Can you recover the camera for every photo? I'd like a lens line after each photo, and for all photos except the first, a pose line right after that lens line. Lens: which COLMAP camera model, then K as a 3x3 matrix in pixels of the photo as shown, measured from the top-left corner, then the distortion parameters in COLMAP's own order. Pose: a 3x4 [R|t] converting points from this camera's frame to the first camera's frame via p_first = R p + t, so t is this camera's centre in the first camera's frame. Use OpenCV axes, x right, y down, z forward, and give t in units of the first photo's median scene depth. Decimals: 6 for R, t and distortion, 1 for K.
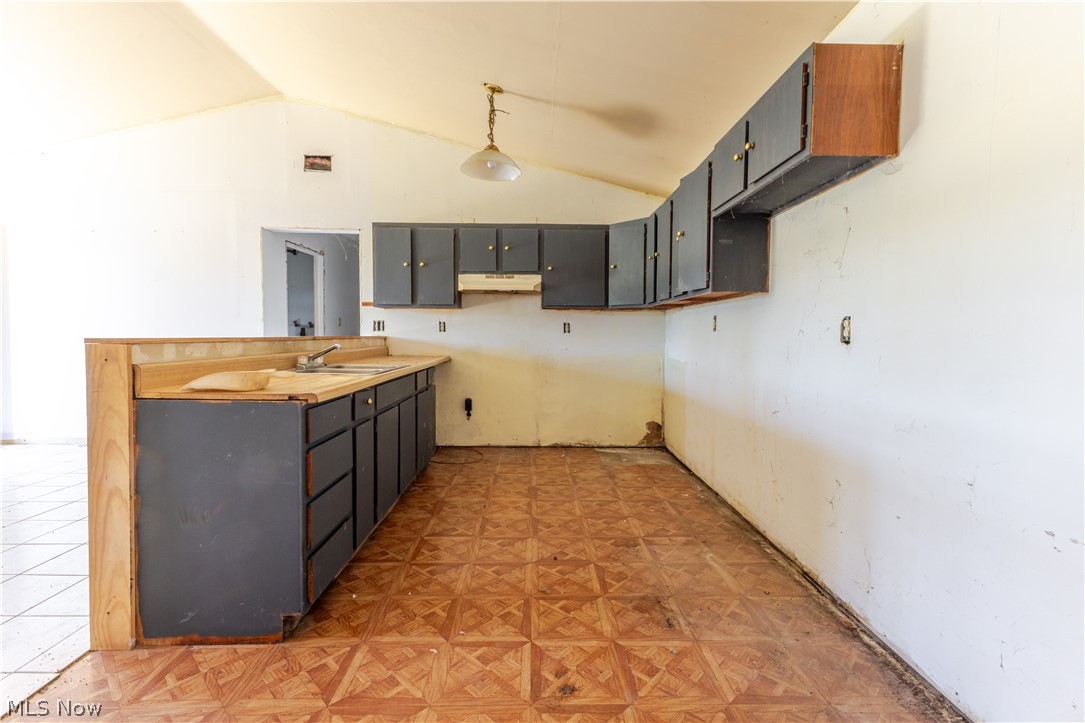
lens RADIAL K [[472.7, 0, 548.8], [0, 472.7, 360.5], [0, 0, 1]] dist [0.011283, -0.002069]
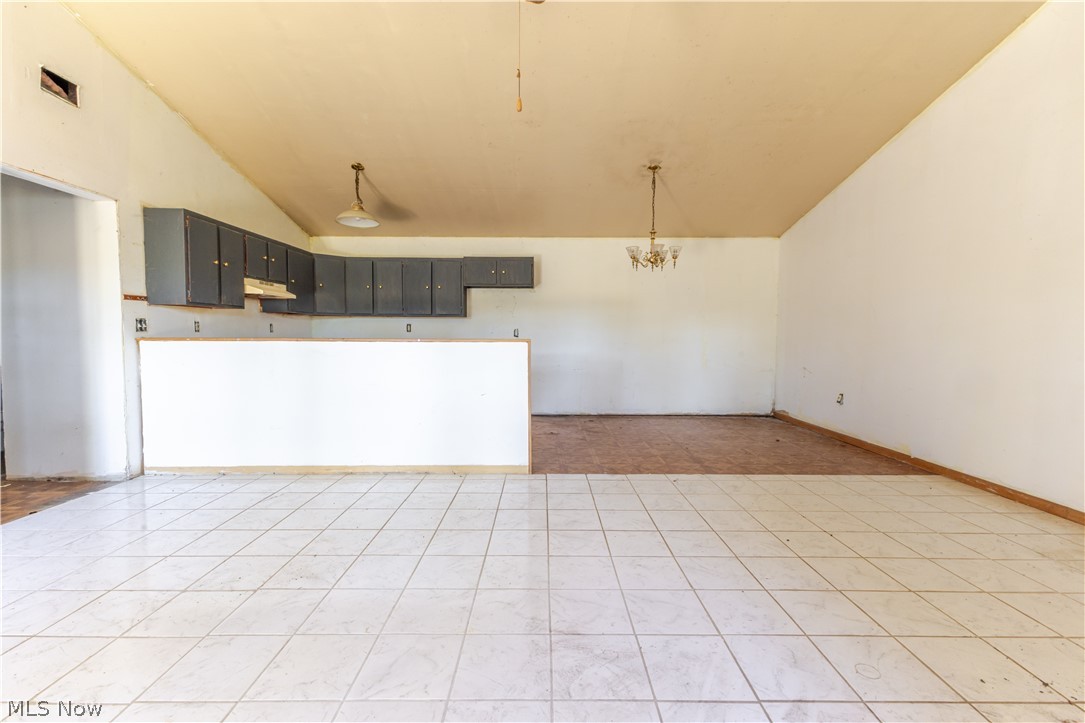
lens RADIAL K [[472.7, 0, 536.8], [0, 472.7, 357.3], [0, 0, 1]] dist [0.011283, -0.002069]
pose [[0.036936, -0.058802, 0.997586, -2.493698], [0.052522, 0.997002, 0.056823, -0.066536], [-0.997936, 0.050297, 0.039913, 0.657695]]
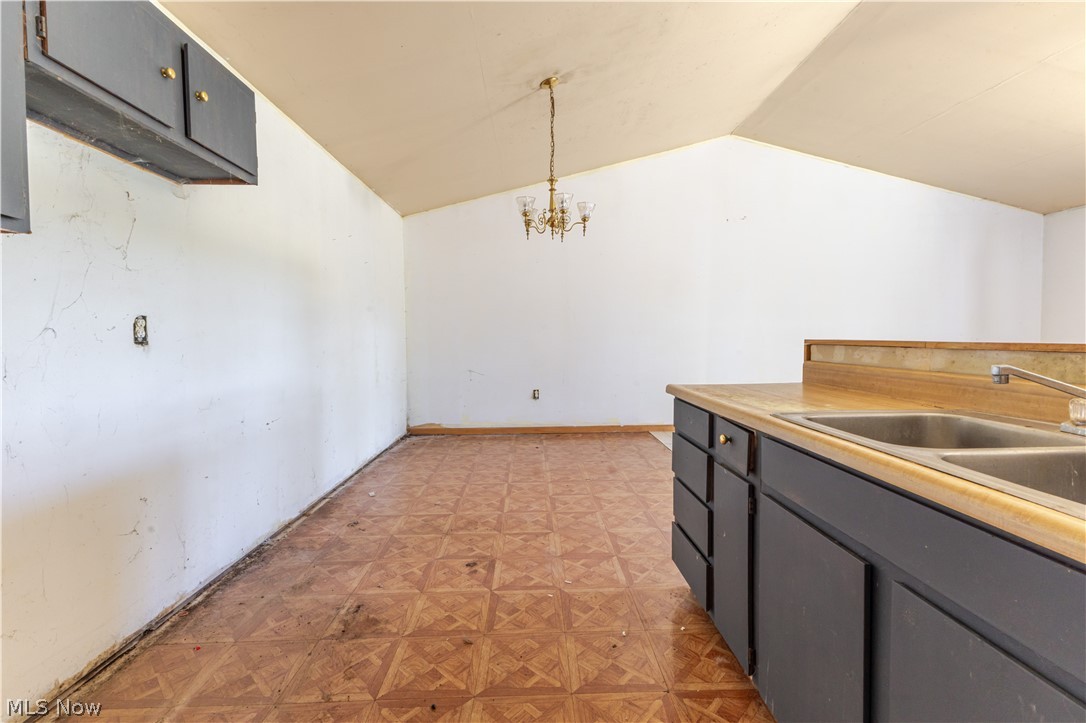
lens RADIAL K [[473.2, 0, 543.1], [0, 473.2, 353.0], [0, 0, 1]] dist [0.011283, -0.002069]
pose [[-0.999971, -0.002527, 0.007179, -0.144003], [-0.001864, 0.995859, 0.090888, -0.096603], [-0.007379, 0.090872, -0.995835, 1.751141]]
